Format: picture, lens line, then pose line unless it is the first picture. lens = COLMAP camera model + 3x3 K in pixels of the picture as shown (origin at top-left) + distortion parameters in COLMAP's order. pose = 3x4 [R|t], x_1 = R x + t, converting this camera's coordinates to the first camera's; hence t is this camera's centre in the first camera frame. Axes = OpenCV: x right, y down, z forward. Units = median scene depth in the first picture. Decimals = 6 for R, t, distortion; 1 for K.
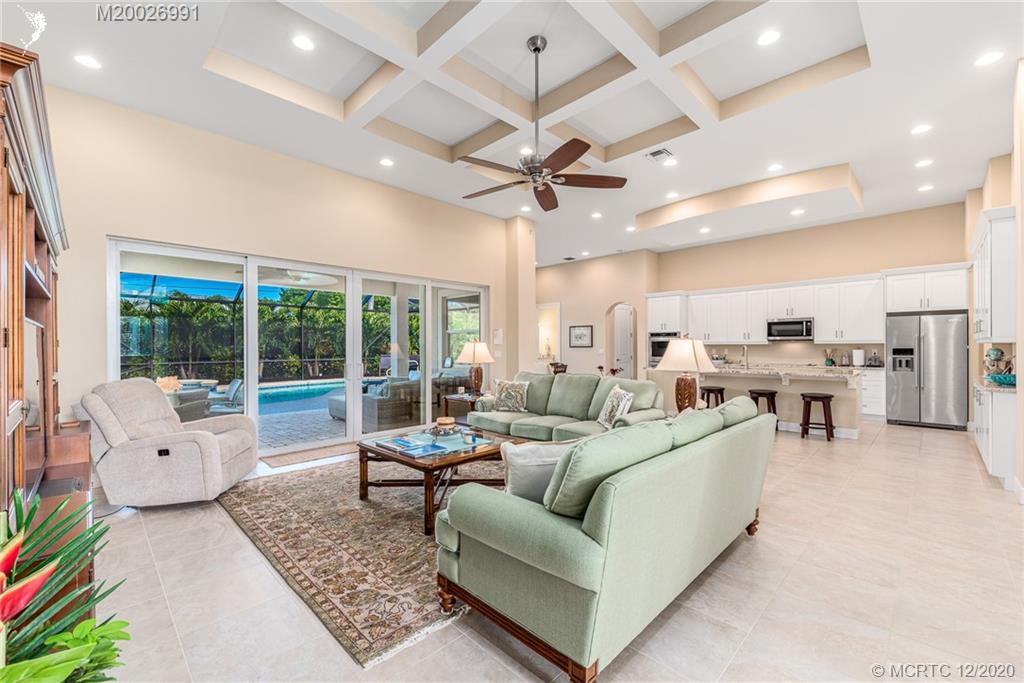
lens RADIAL K [[416.5, 0, 517.7], [0, 416.5, 348.5], [0, 0, 1]] dist [0.001748, 0.000172]
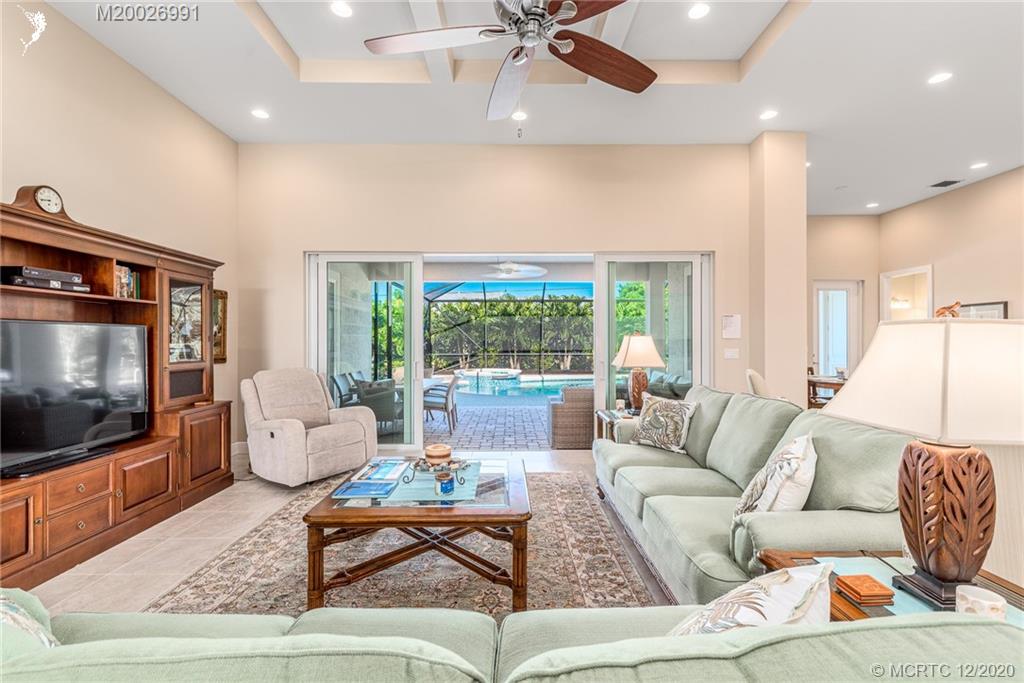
lens RADIAL K [[438.6, 0, 511.8], [0, 438.6, 338.7], [0, 0, 1]] dist [0.000279, -0.000005]
pose [[0.704561, -0.001669, -0.709641, 0.207954], [-0.004520, 0.999966, -0.006839, -0.003403], [0.709629, 0.008027, 0.704530, 0.284579]]
